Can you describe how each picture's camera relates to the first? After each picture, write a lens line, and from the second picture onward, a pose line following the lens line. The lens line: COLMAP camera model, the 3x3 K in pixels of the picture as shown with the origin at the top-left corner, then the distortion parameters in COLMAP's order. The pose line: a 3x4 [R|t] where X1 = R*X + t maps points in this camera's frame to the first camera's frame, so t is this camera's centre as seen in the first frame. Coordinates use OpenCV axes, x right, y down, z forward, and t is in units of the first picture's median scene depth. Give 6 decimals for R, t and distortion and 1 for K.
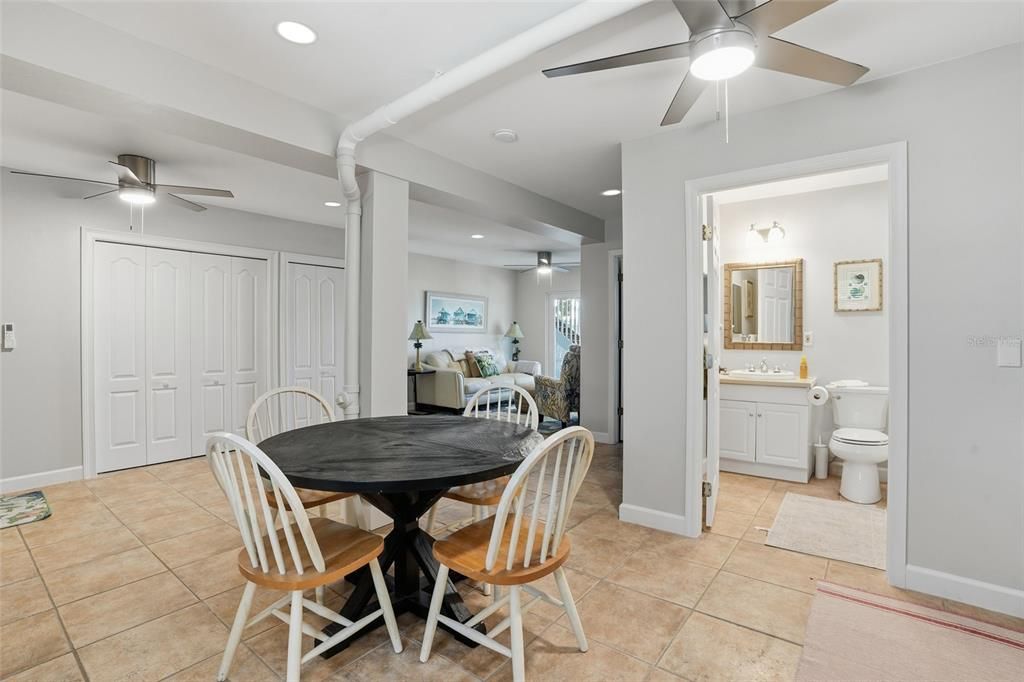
lens RADIAL K [[473.2, 0, 509.5], [0, 473.2, 340.1], [0, 0, 1]] dist [-0.000498, -0.000002]
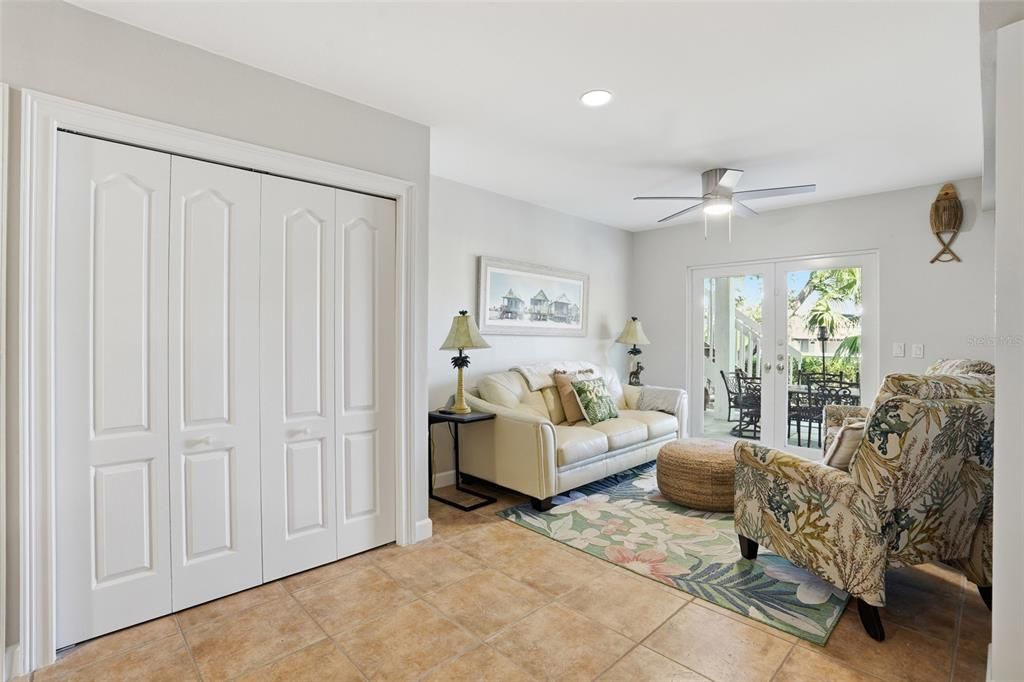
lens RADIAL K [[473.2, 0, 515.3], [0, 473.2, 340.9], [0, 0, 1]] dist [-0.000498, -0.000002]
pose [[0.991957, 0.004394, -0.126500, -0.068345], [-0.005031, 0.999976, -0.004718, -0.007325], [0.126477, 0.005317, 0.991955, 0.474388]]
